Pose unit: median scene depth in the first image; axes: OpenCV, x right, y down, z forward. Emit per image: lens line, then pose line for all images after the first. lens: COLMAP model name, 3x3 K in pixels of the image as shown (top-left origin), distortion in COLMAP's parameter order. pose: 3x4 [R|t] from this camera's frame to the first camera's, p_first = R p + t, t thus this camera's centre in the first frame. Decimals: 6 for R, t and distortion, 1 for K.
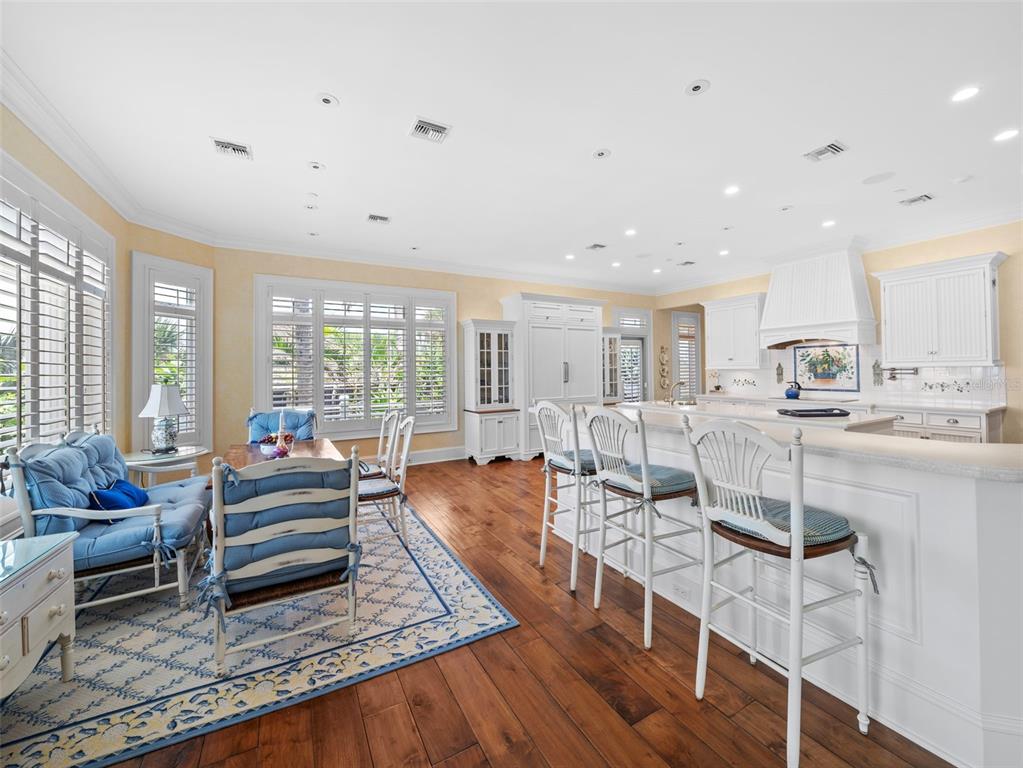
lens RADIAL K [[409.0, 0, 512.2], [0, 409.0, 366.1], [0, 0, 1]] dist [-0.000388, -0.000005]
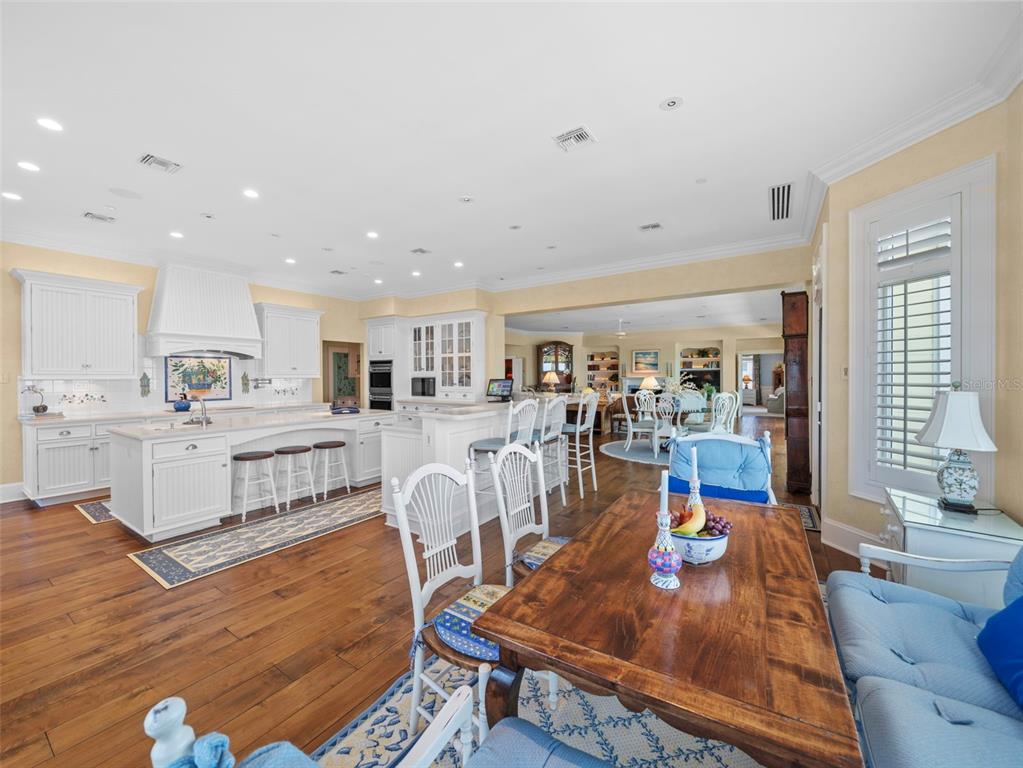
lens RADIAL K [[403.4, 0, 505.6], [0, 403.4, 382.1], [0, 0, 1]] dist [-0.000614, -0.000056]
pose [[-0.453732, -0.000210, 0.891138, -0.486124], [-0.002698, 0.999996, -0.001138, 0.012276], [-0.891134, -0.002920, -0.453731, 0.788089]]
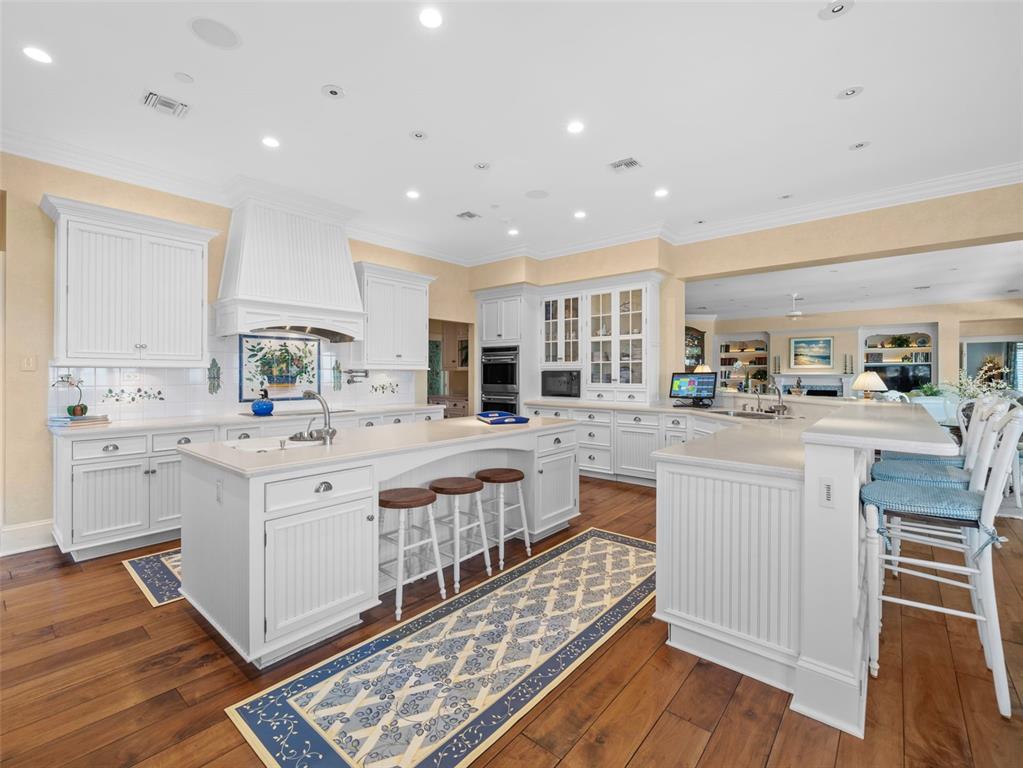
lens RADIAL K [[459.2, 0, 507.6], [0, 459.2, 377.9], [0, 0, 1]] dist [-0.000734, 0.000134]
pose [[-0.354178, 0.003018, 0.935173, -0.130807], [-0.010376, 0.999921, -0.007156, 0.022751], [-0.935120, -0.012238, -0.354119, 0.928830]]
